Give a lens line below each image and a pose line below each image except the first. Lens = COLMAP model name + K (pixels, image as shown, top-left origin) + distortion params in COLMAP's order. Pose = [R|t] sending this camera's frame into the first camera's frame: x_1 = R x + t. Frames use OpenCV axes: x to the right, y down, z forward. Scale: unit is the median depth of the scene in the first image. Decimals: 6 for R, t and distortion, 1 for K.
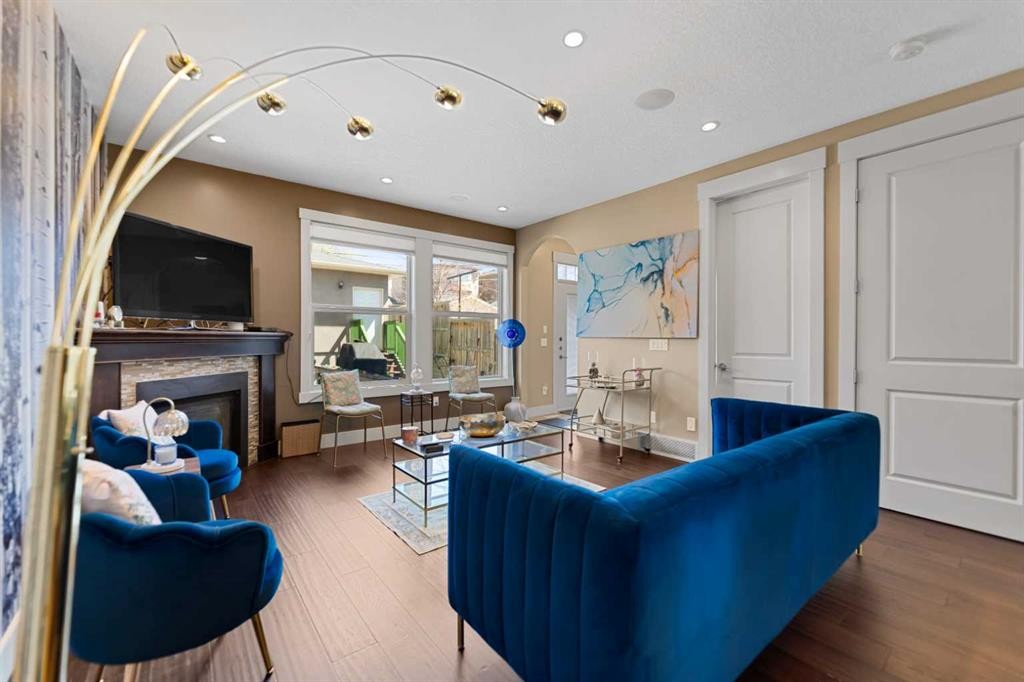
lens RADIAL K [[418.7, 0, 512.0], [0, 418.7, 341.0], [0, 0, 1]] dist [-0.000354, -0.000003]
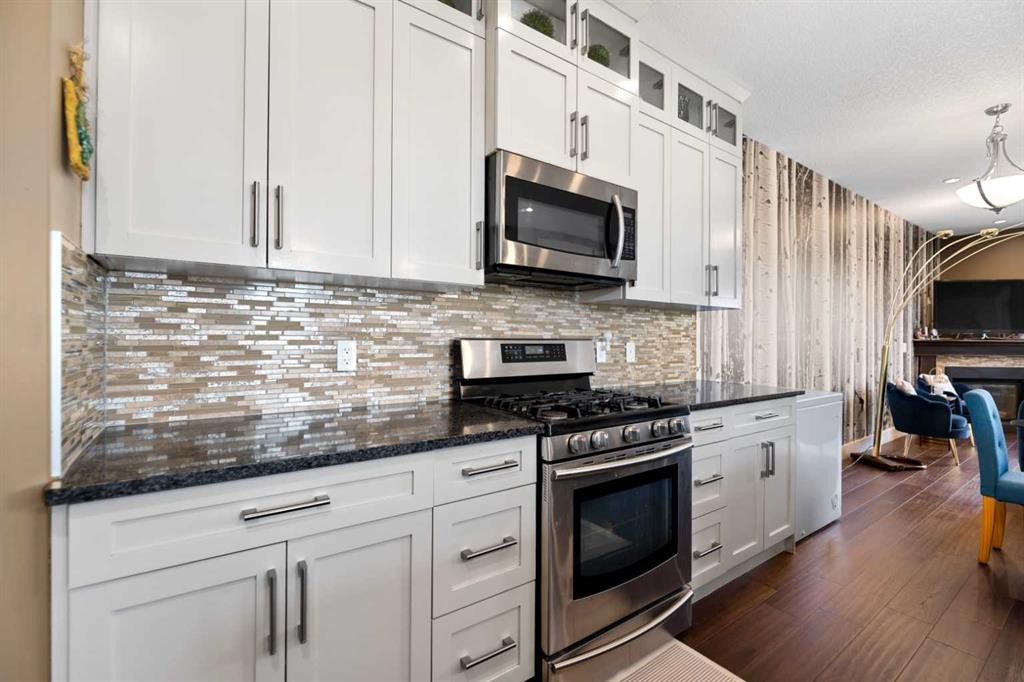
lens RADIAL K [[450.0, 0, 513.7], [0, 450.0, 337.7], [0, 0, 1]] dist [-0.002596, -0.000191]
pose [[-0.045847, -0.009242, -0.998906, 0.978286], [-0.009844, 0.999913, -0.008800, 0.001844], [0.998900, 0.009430, -0.045934, -0.700525]]
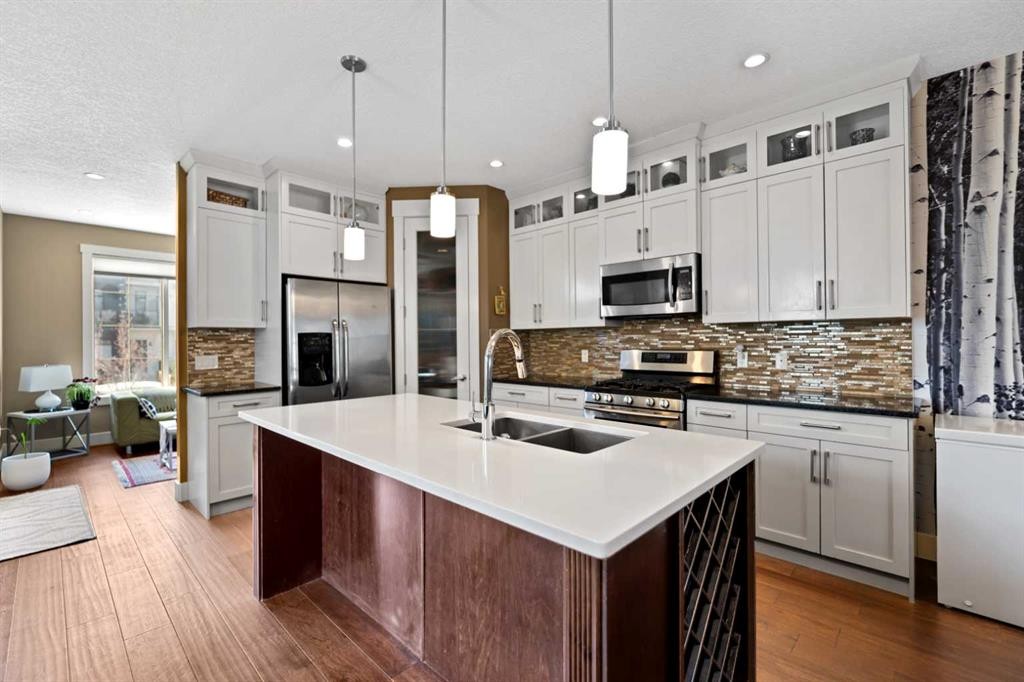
lens RADIAL K [[444.7, 0, 509.7], [0, 444.7, 338.7], [0, 0, 1]] dist [-0.001342, -0.000263]
pose [[-0.990800, 0.003619, -0.135288, 0.874076], [0.003658, 0.999993, -0.000043, -0.026159], [0.135287, -0.000537, -0.990806, 0.178241]]
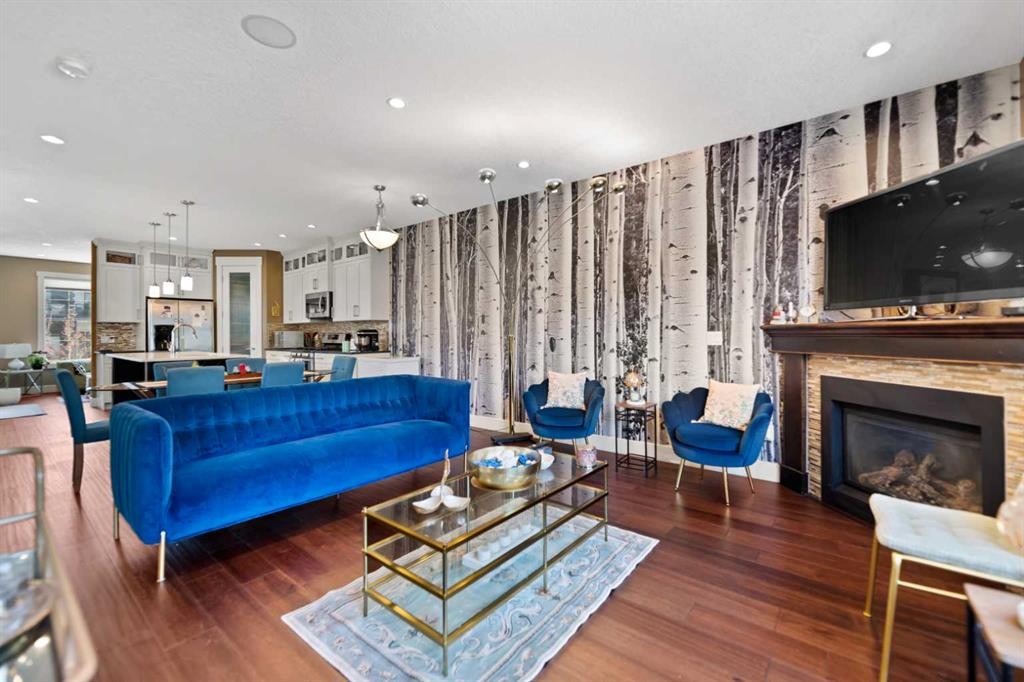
lens RADIAL K [[425.3, 0, 514.4], [0, 425.3, 331.7], [0, 0, 1]] dist [0.000465, 0.000131]
pose [[-0.975537, 0.000343, -0.219836, 0.052525], [0.000992, 0.999995, -0.002841, -0.003333], [0.219834, -0.002990, -0.975533, 1.364456]]
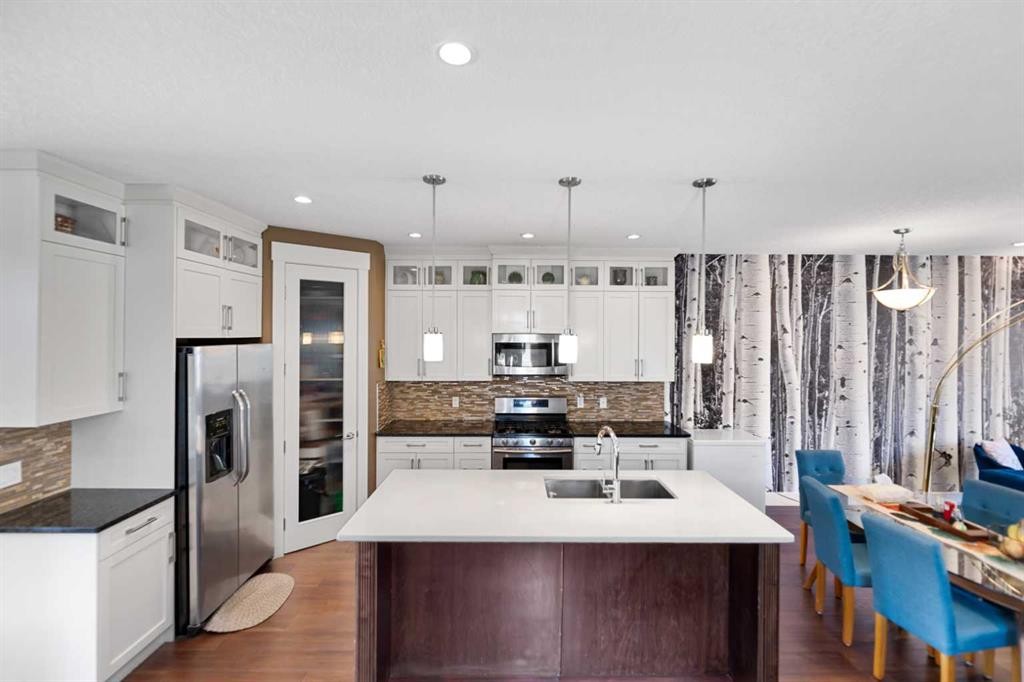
lens RADIAL K [[453.3, 0, 515.8], [0, 453.3, 332.2], [0, 0, 1]] dist [-0.002316, -0.000199]
pose [[-0.616330, -0.009318, -0.787433, 1.461921], [-0.009118, 0.999947, -0.004695, -0.178879], [0.787435, 0.004286, -0.616383, 0.052561]]
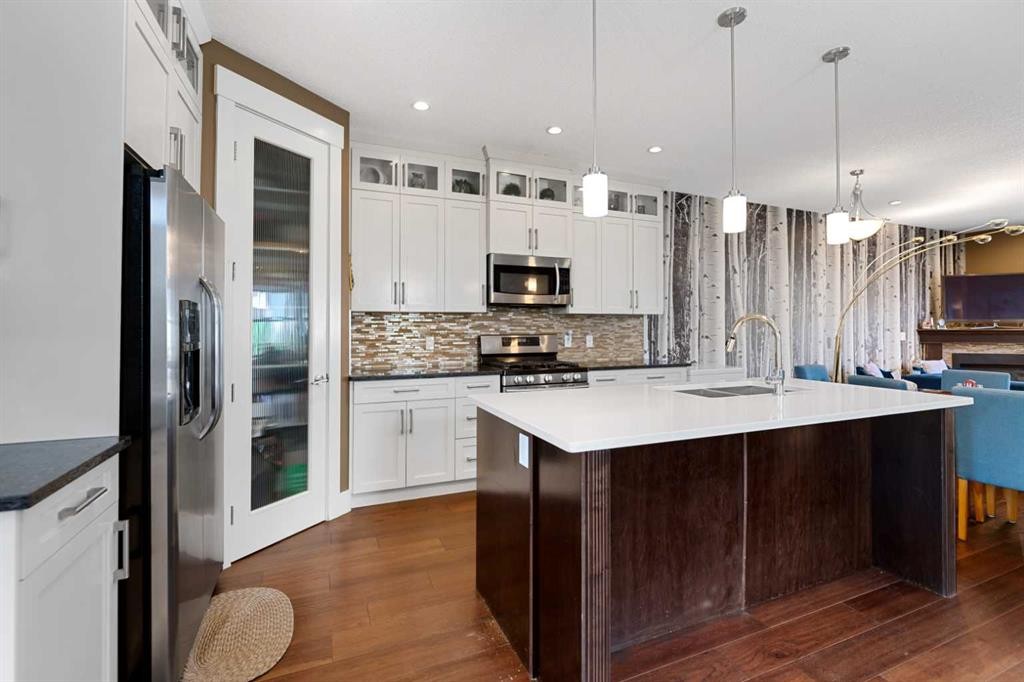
lens RADIAL K [[457.5, 0, 517.1], [0, 457.5, 322.9], [0, 0, 1]] dist [-0.002108, -0.000507]
pose [[-0.270006, -0.014242, -0.962753, 1.497490], [-0.002030, 0.999897, -0.014222, -0.014471], [0.962856, -0.001886, -0.270007, -0.409903]]
